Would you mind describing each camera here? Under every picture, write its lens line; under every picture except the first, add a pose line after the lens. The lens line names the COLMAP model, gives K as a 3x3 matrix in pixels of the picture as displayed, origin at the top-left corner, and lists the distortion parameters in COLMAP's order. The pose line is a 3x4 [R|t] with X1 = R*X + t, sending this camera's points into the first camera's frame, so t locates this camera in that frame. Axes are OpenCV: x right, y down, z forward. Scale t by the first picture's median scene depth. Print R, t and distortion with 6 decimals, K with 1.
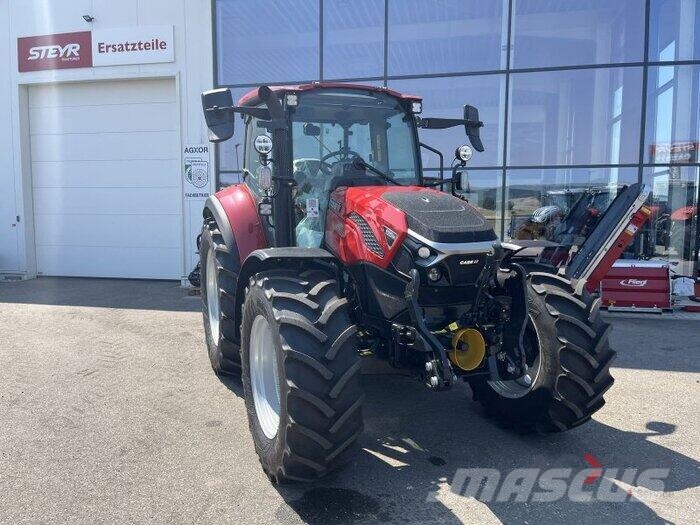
lens RADIAL K [[529.4, 0, 348.0], [0, 529.4, 266.0], [0, 0, 1]] dist [0.051842, -0.061663]
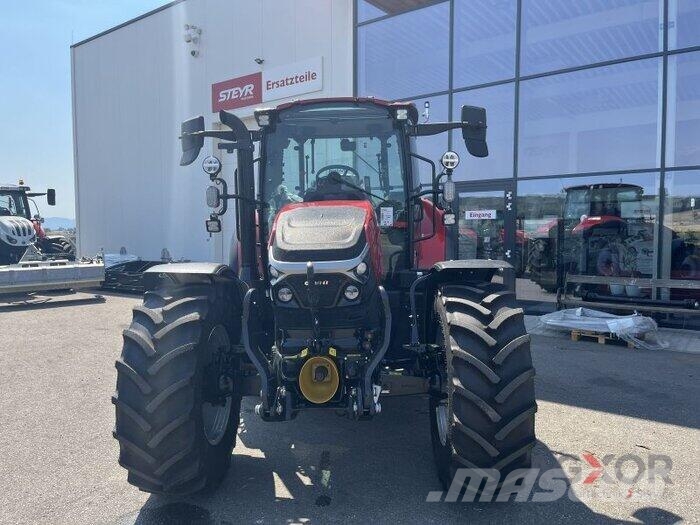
lens RADIAL K [[529.4, 0, 350.9], [0, 529.4, 263.4], [0, 0, 1]] dist [0.051842, -0.061663]
pose [[0.910242, 0.017714, -0.413698, 0.365379], [-0.030573, 0.999233, -0.024481, -0.011487], [0.412947, 0.034932, 0.910085, 0.108739]]
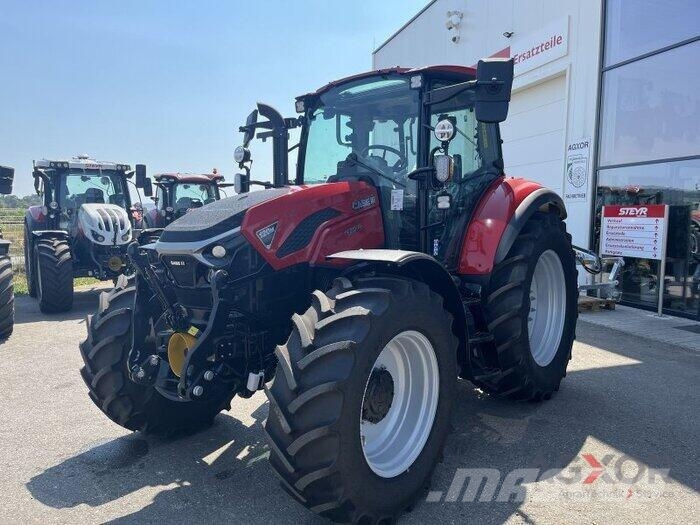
lens RADIAL K [[529.4, 0, 346.3], [0, 529.4, 267.2], [0, 0, 1]] dist [0.051842, -0.061663]
pose [[0.490447, 0.080981, -0.867700, 0.670342], [-0.085663, 0.995331, 0.044473, -0.038069], [0.867250, 0.052518, 0.495095, 0.438926]]
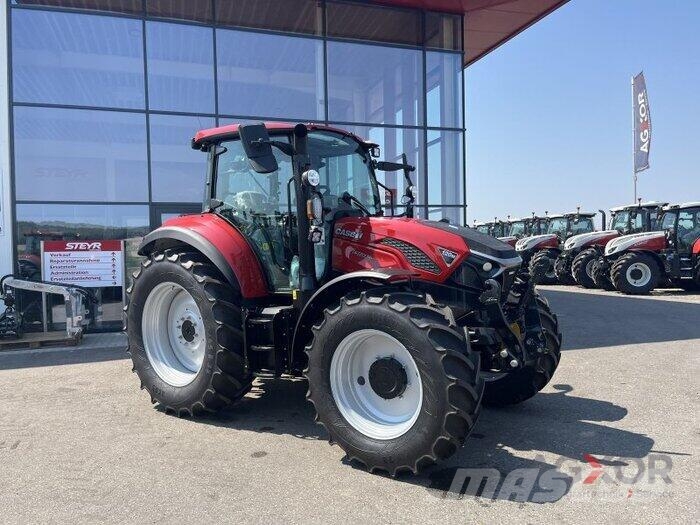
lens RADIAL K [[529.4, 0, 345.6], [0, 529.4, 263.2], [0, 0, 1]] dist [0.051842, -0.061663]
pose [[0.862135, -0.034519, 0.505502, -0.450105], [0.071829, 0.995927, -0.054496, 0.006623], [-0.501562, 0.083292, 0.861103, 0.031148]]
